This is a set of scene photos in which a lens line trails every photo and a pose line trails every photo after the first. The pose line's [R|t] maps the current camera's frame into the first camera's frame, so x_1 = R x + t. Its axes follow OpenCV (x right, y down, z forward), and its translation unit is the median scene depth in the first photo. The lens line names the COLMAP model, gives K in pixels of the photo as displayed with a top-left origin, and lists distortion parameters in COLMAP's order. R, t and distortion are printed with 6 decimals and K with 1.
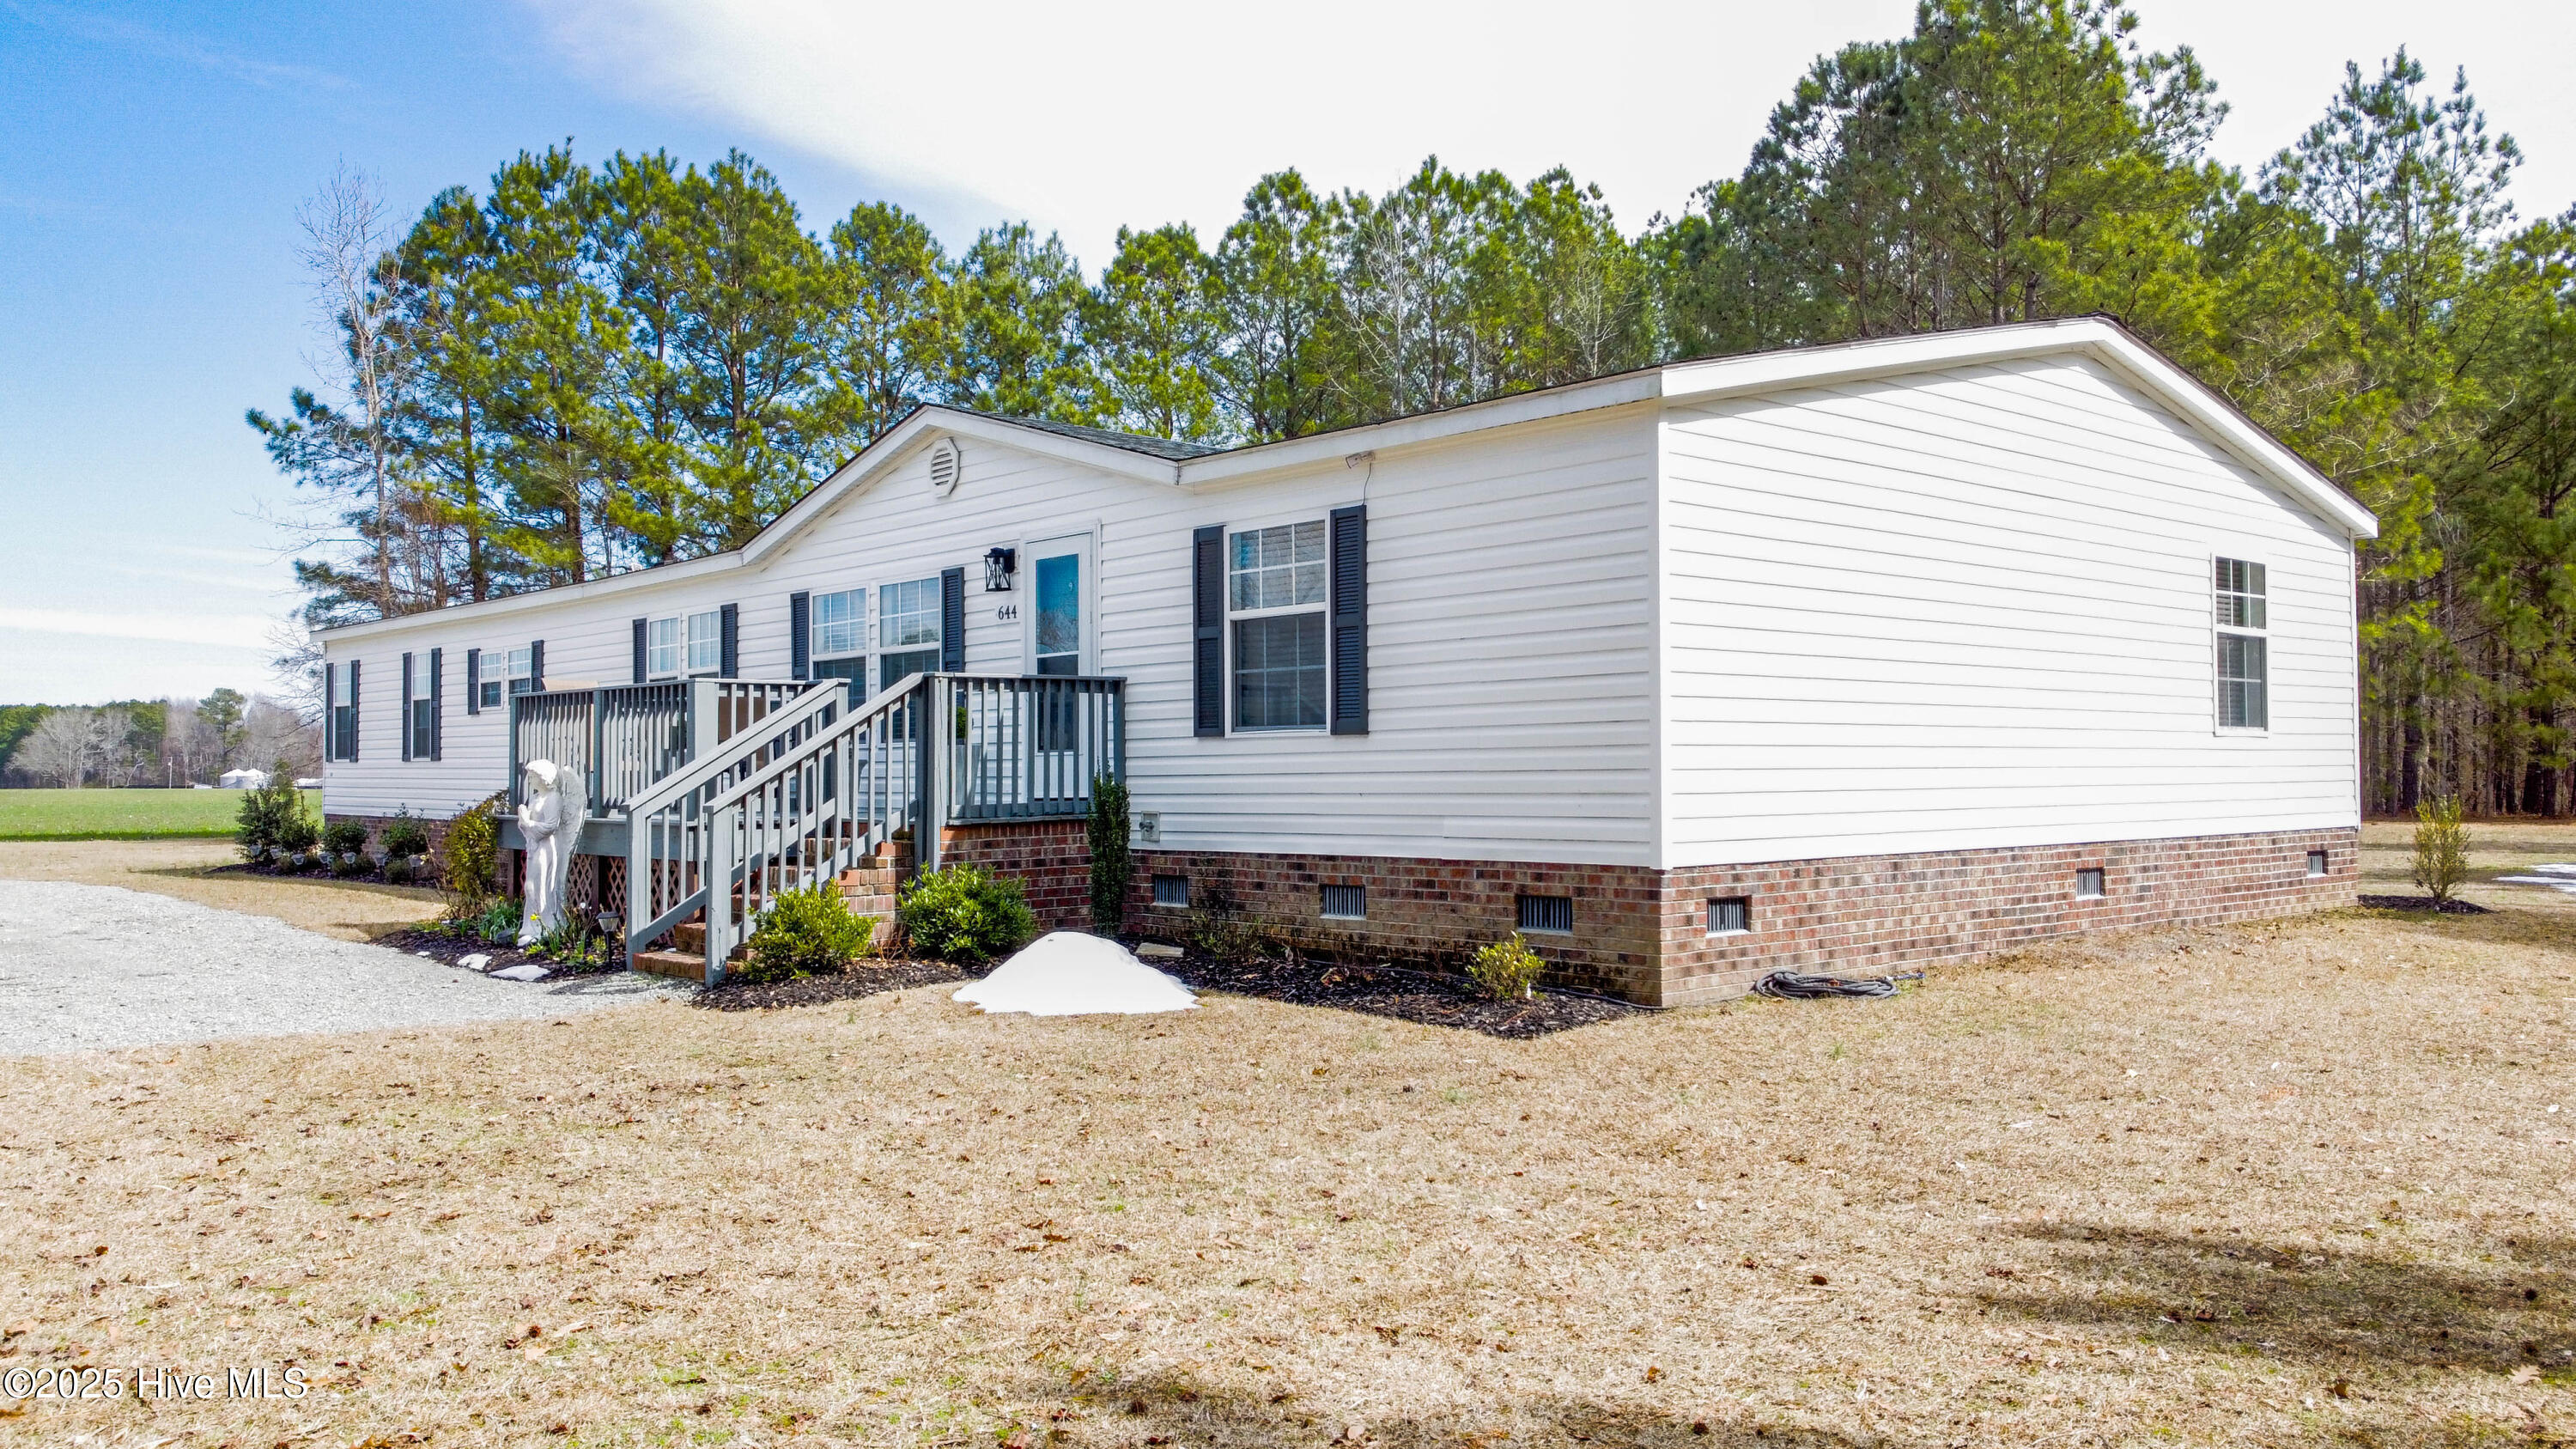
lens RADIAL K [[1943.5, 0, 1288.0], [0, 1943.5, 724.5], [0, 0, 1]] dist [0.006393, -0.009339]
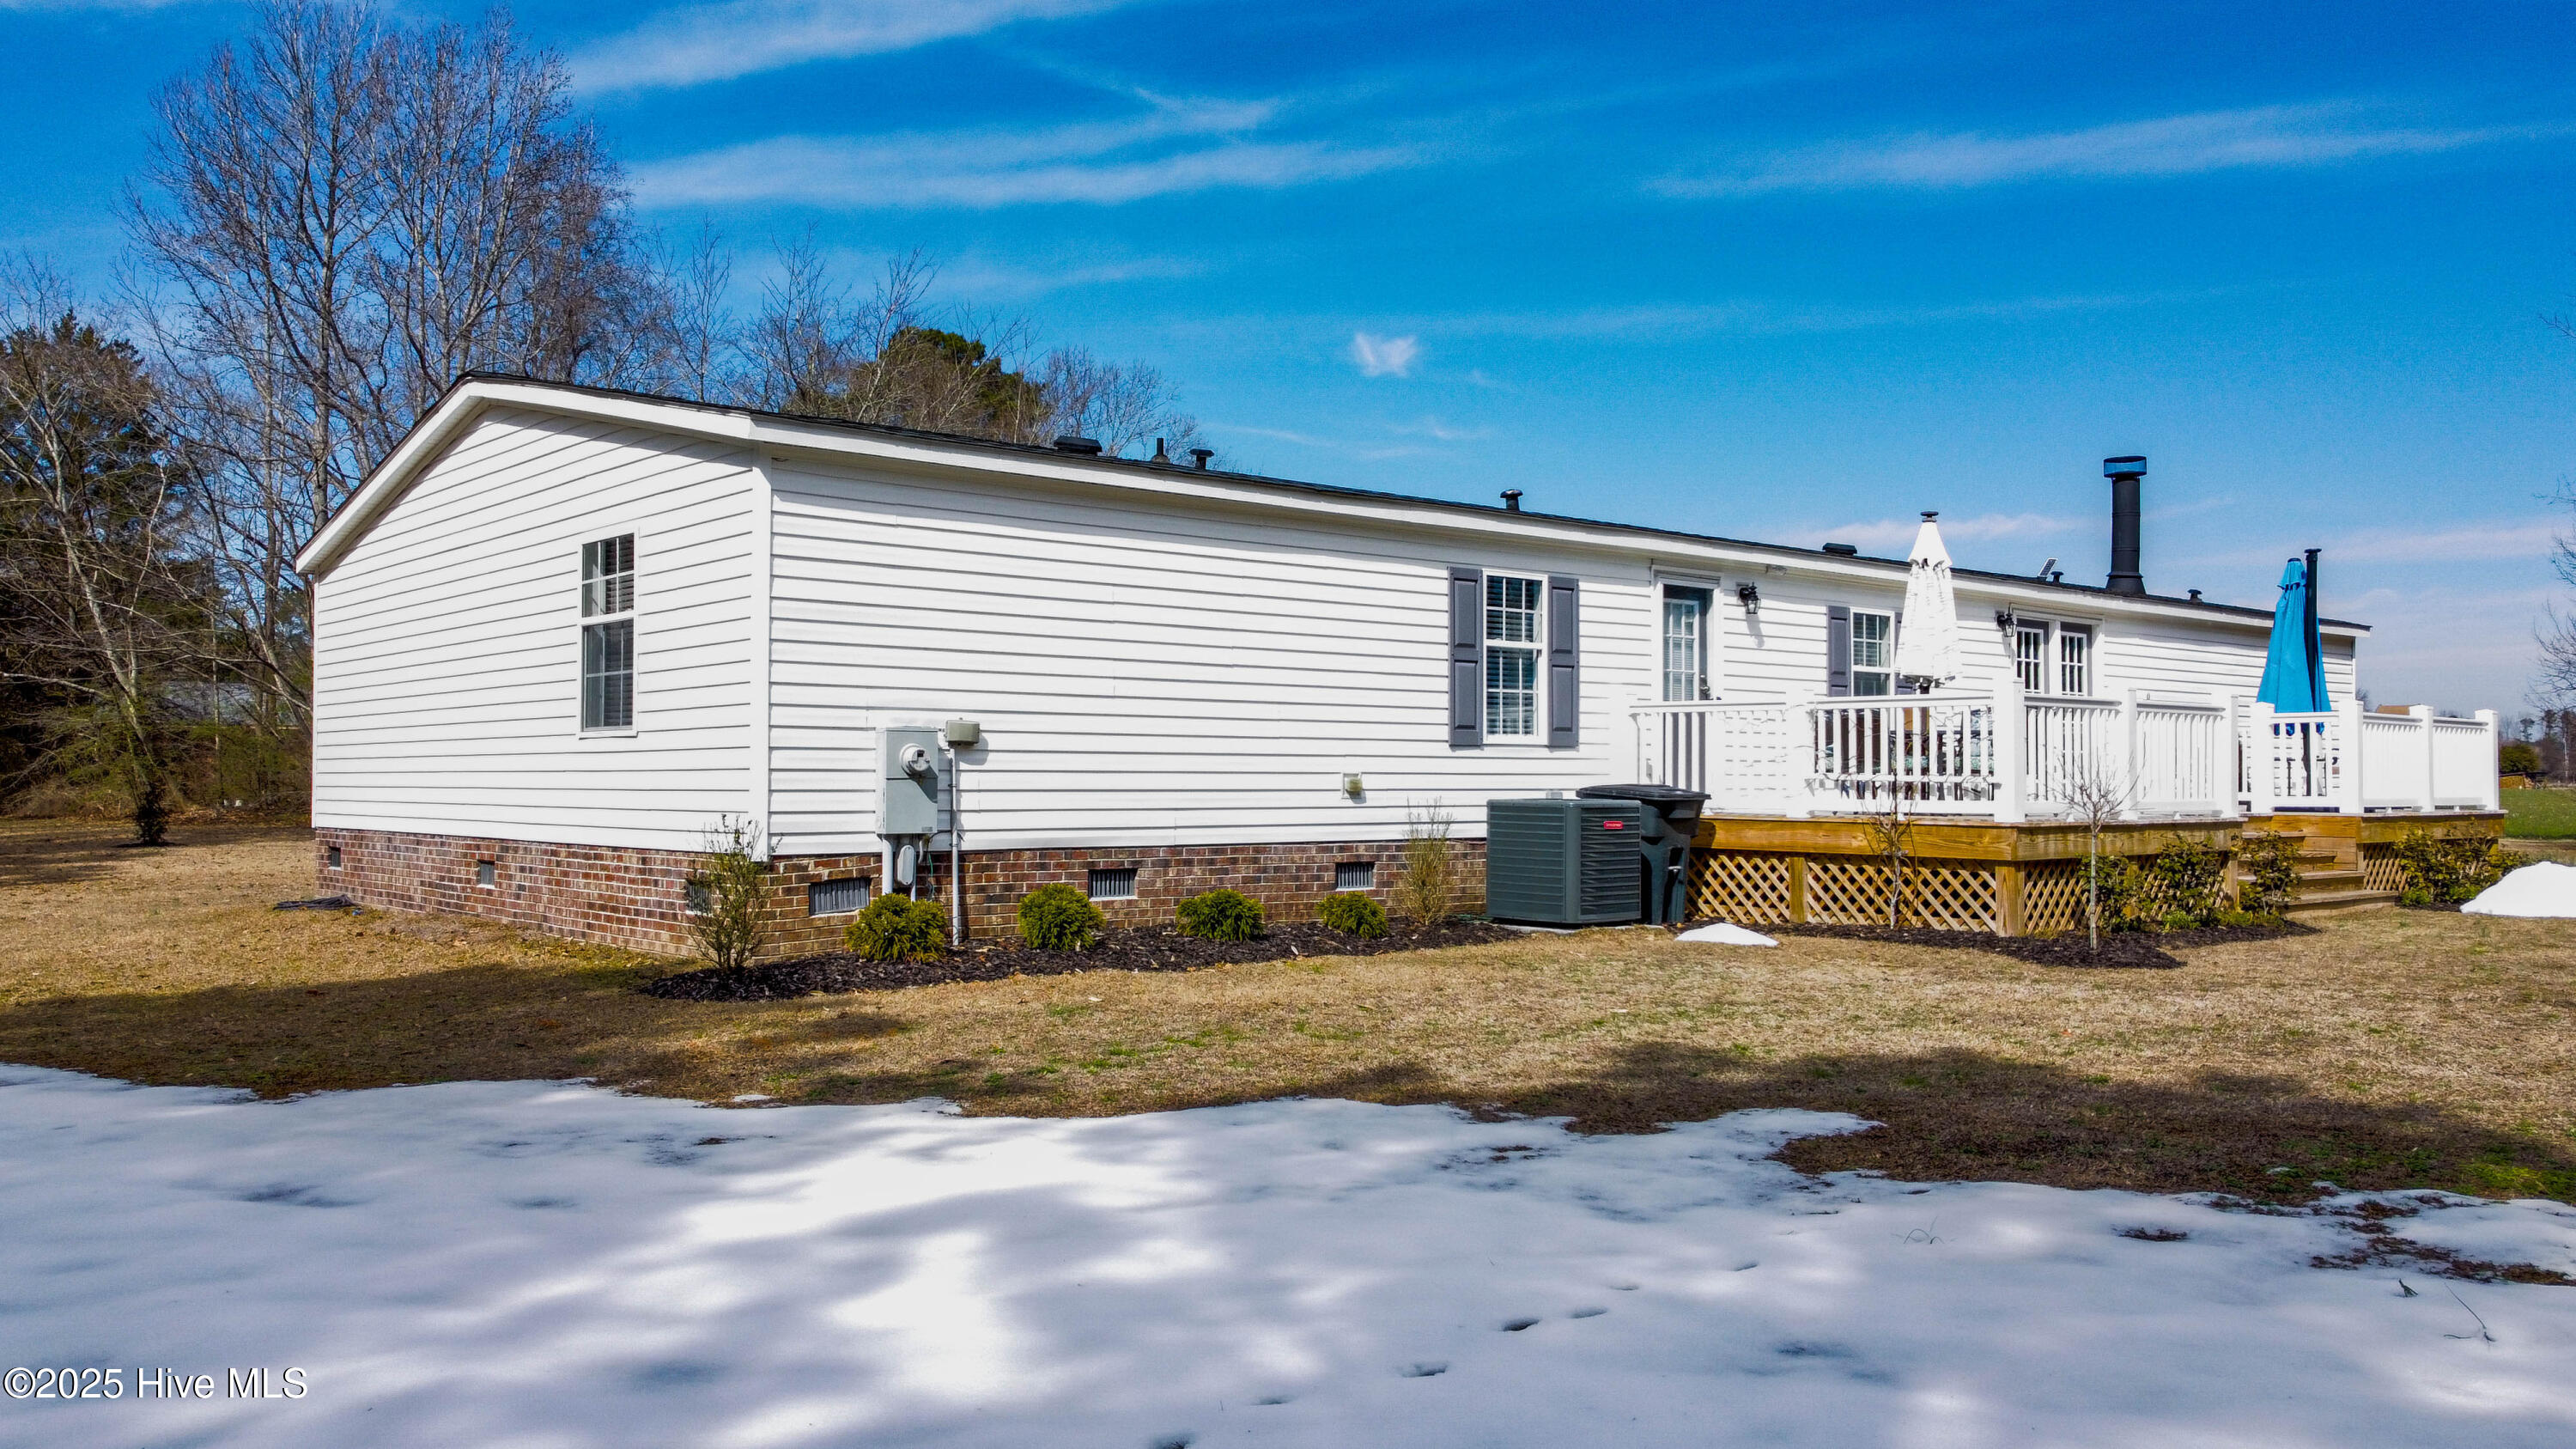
lens RADIAL K [[1943.5, 0, 1288.0], [0, 1943.5, 724.5], [0, 0, 1]] dist [0.006393, -0.009339]
pose [[-0.009417, -0.029855, -0.999510, 1.604536], [0.014485, 0.999445, -0.029990, 0.036692], [0.999851, -0.014760, -0.008980, 1.537001]]
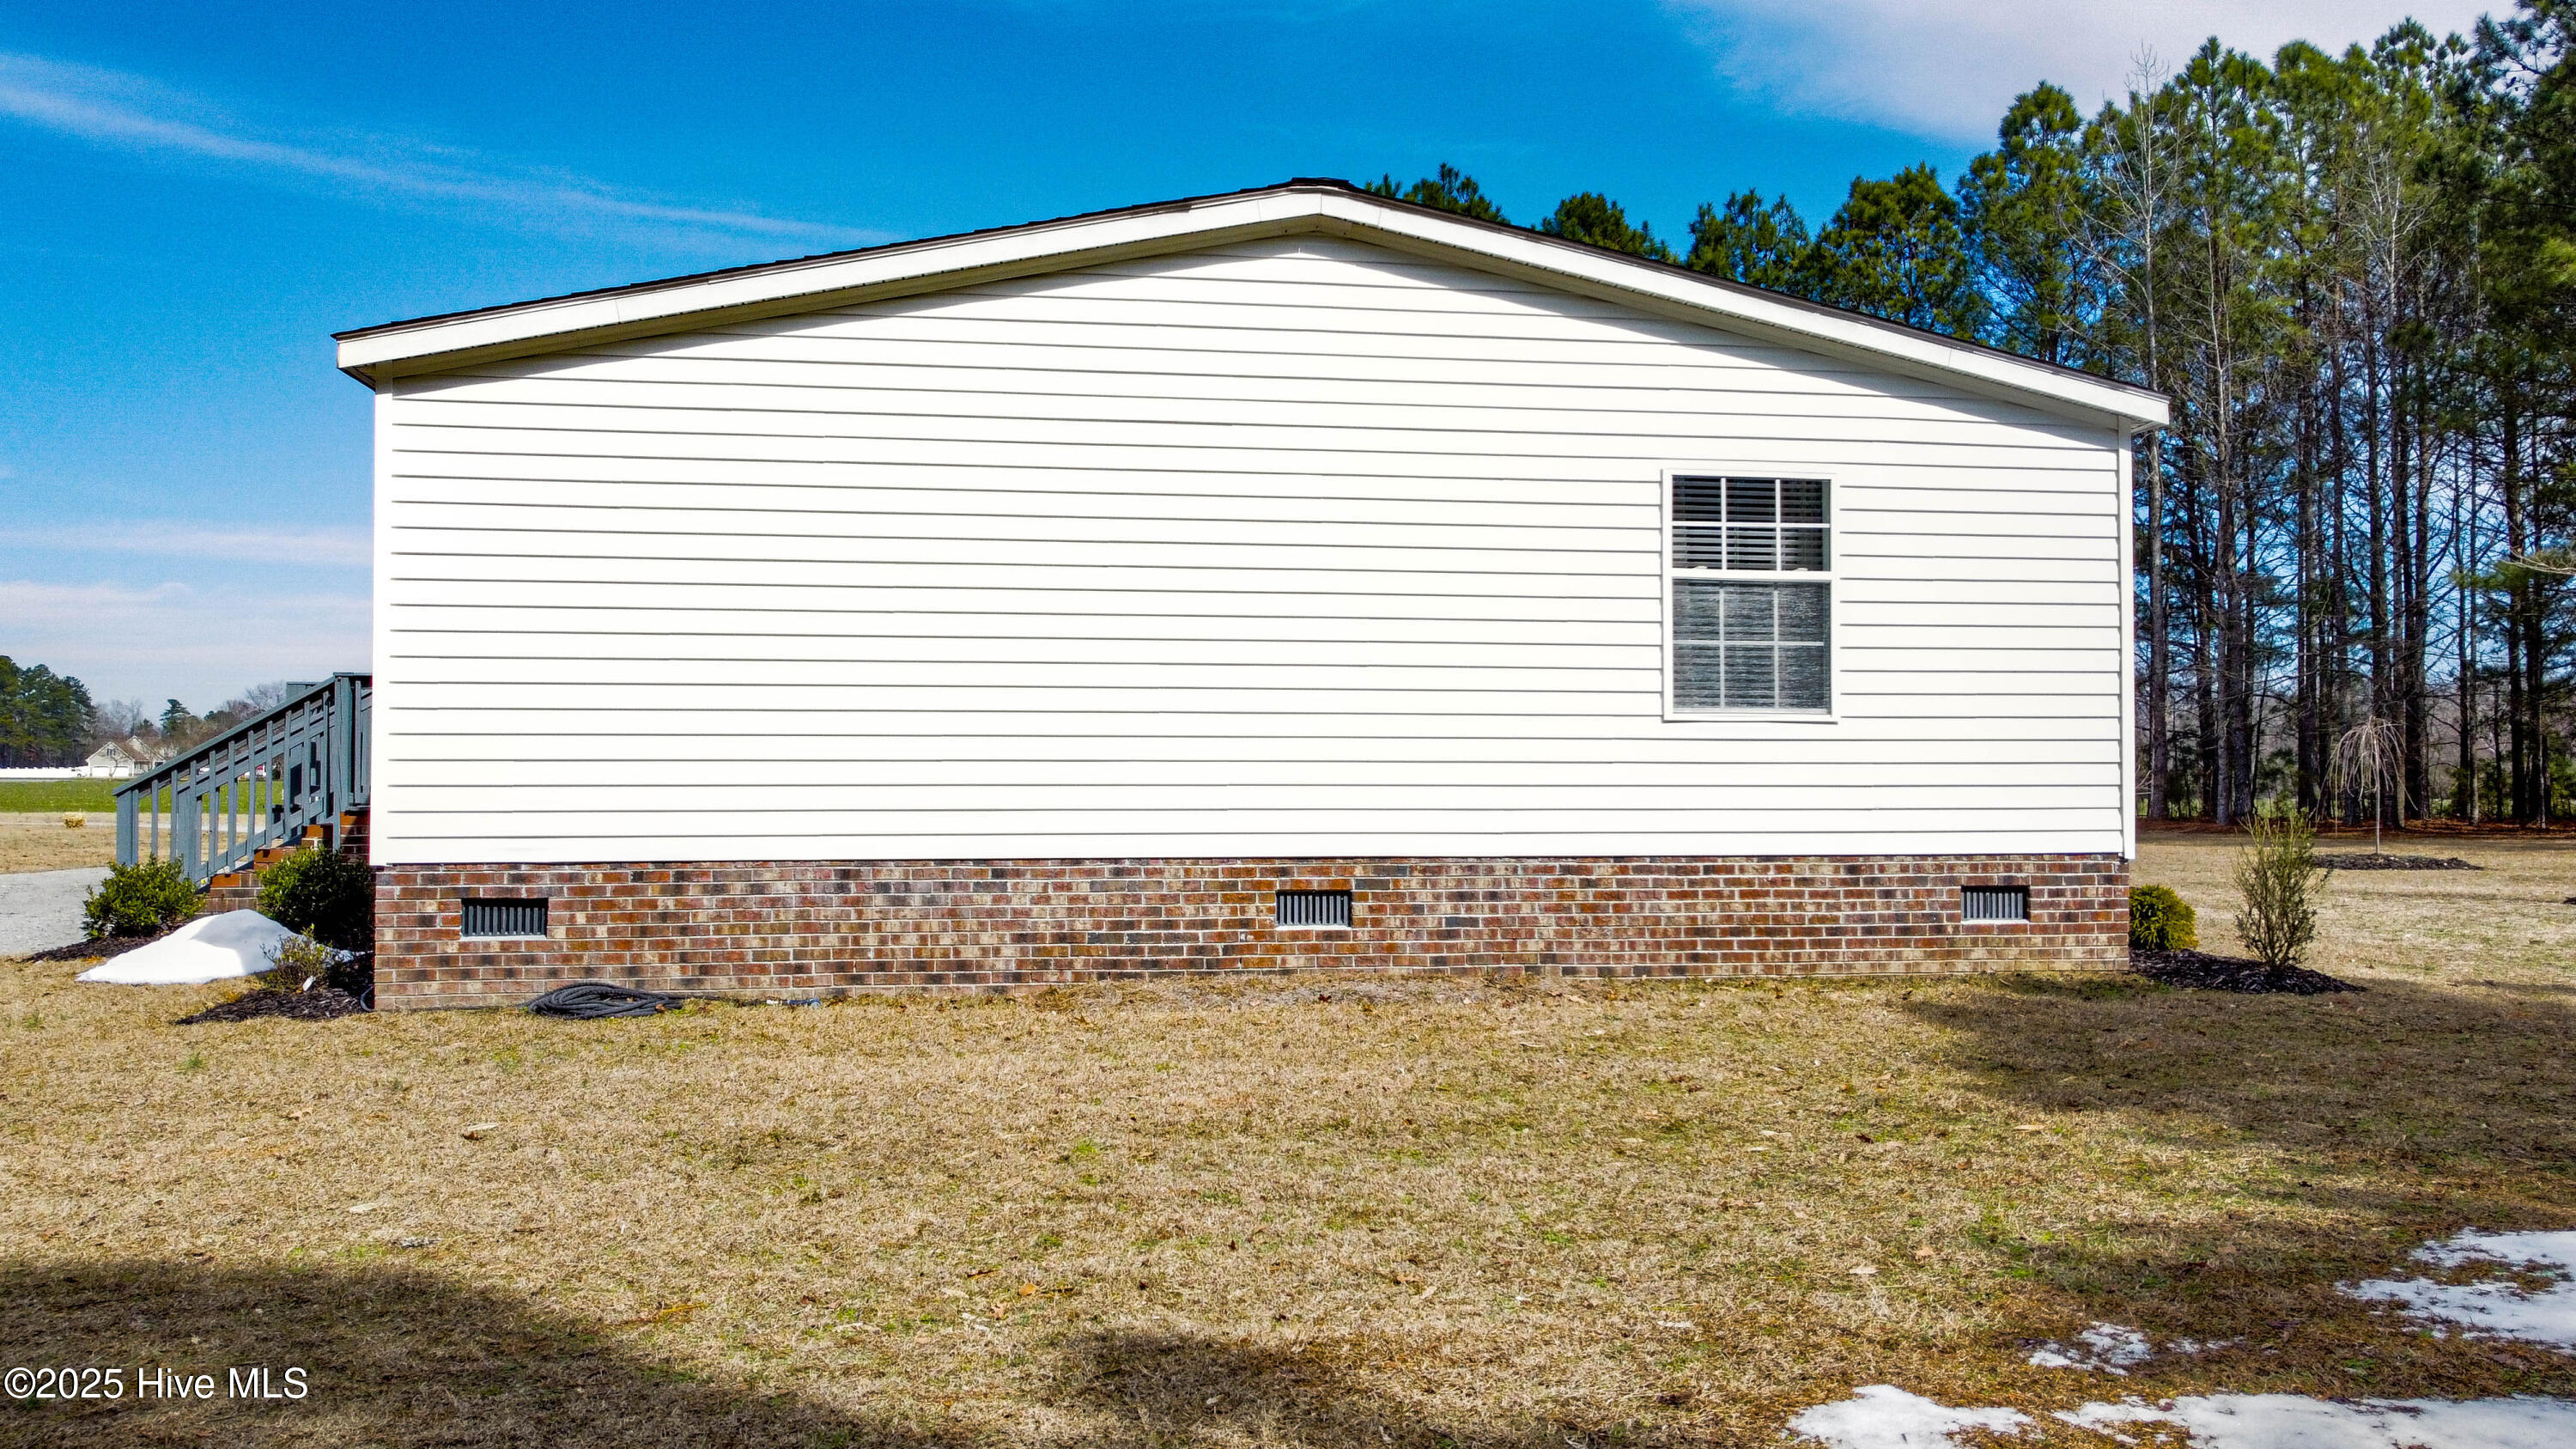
lens RADIAL K [[1943.5, 0, 1288.0], [0, 1943.5, 724.5], [0, 0, 1]] dist [0.006393, -0.009339]
pose [[0.846632, -0.006011, -0.532144, 0.852706], [0.007195, 0.999974, 0.000152, 0.007217], [0.532129, -0.003957, 0.846654, 0.344404]]
